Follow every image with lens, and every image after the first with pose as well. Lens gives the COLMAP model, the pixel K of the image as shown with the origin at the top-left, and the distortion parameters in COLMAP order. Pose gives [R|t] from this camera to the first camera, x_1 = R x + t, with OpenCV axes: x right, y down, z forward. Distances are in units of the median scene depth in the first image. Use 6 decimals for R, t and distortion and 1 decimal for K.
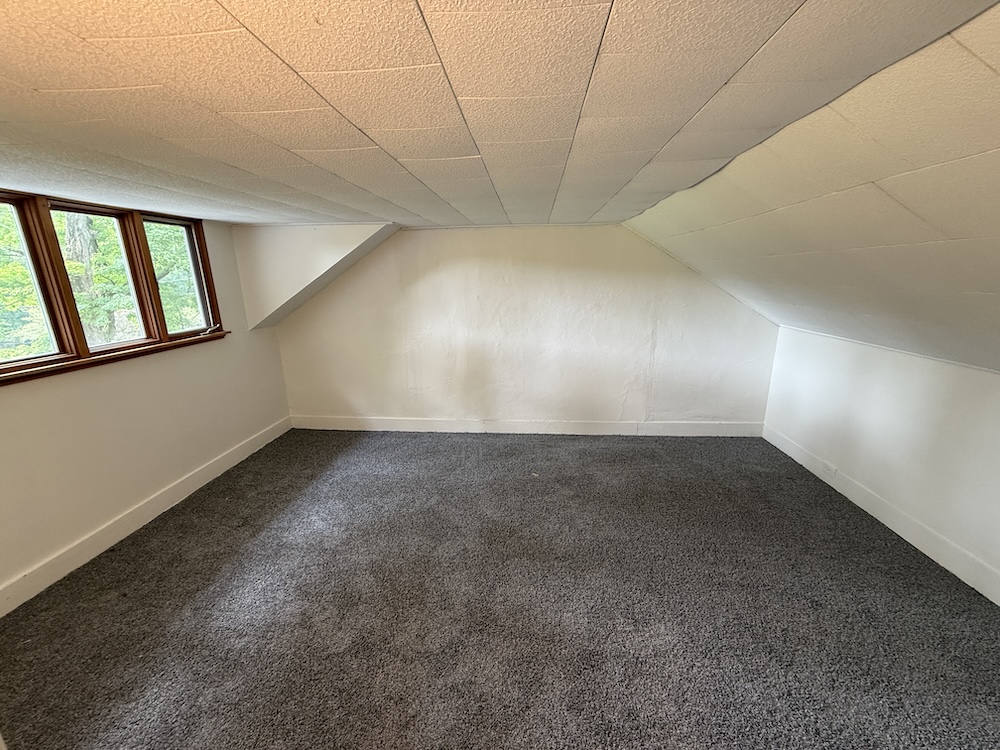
lens RADIAL K [[398.8, 0, 495.3], [0, 398.8, 374.8], [0, 0, 1]] dist [-0.000533, 0.000424]
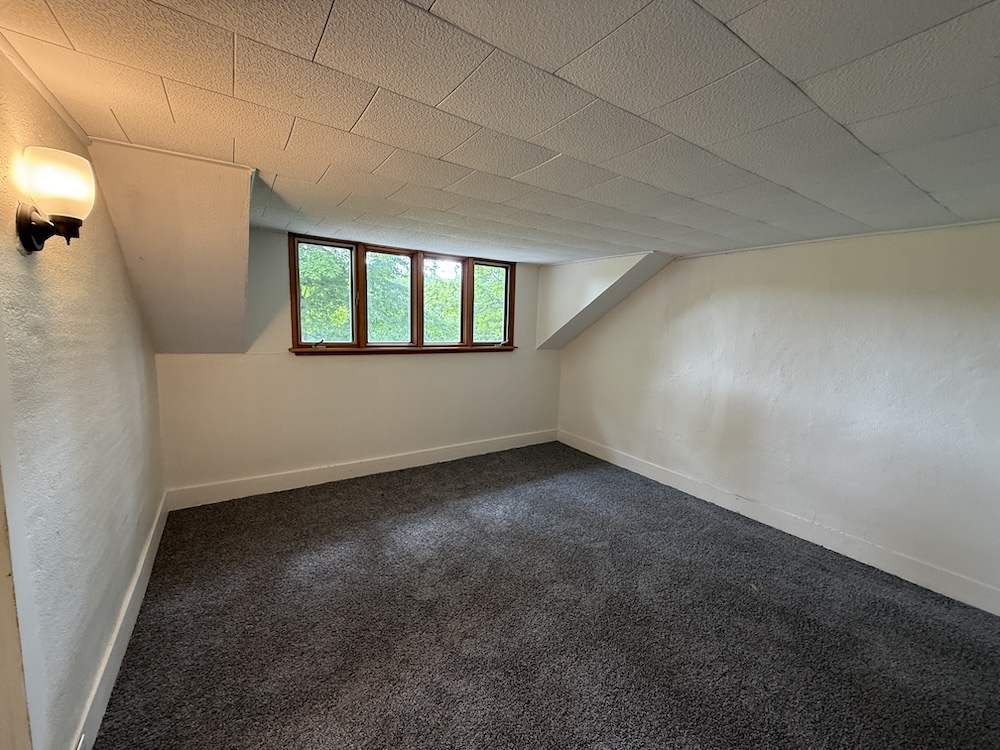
lens RADIAL K [[398.8, 0, 495.3], [0, 398.8, 374.8], [0, 0, 1]] dist [-0.000533, 0.000424]
pose [[0.619054, 0.141524, -0.772491, 0.279893], [-0.233134, 0.972406, -0.008678, 0.005333], [0.749947, 0.185466, 0.634966, 0.153014]]
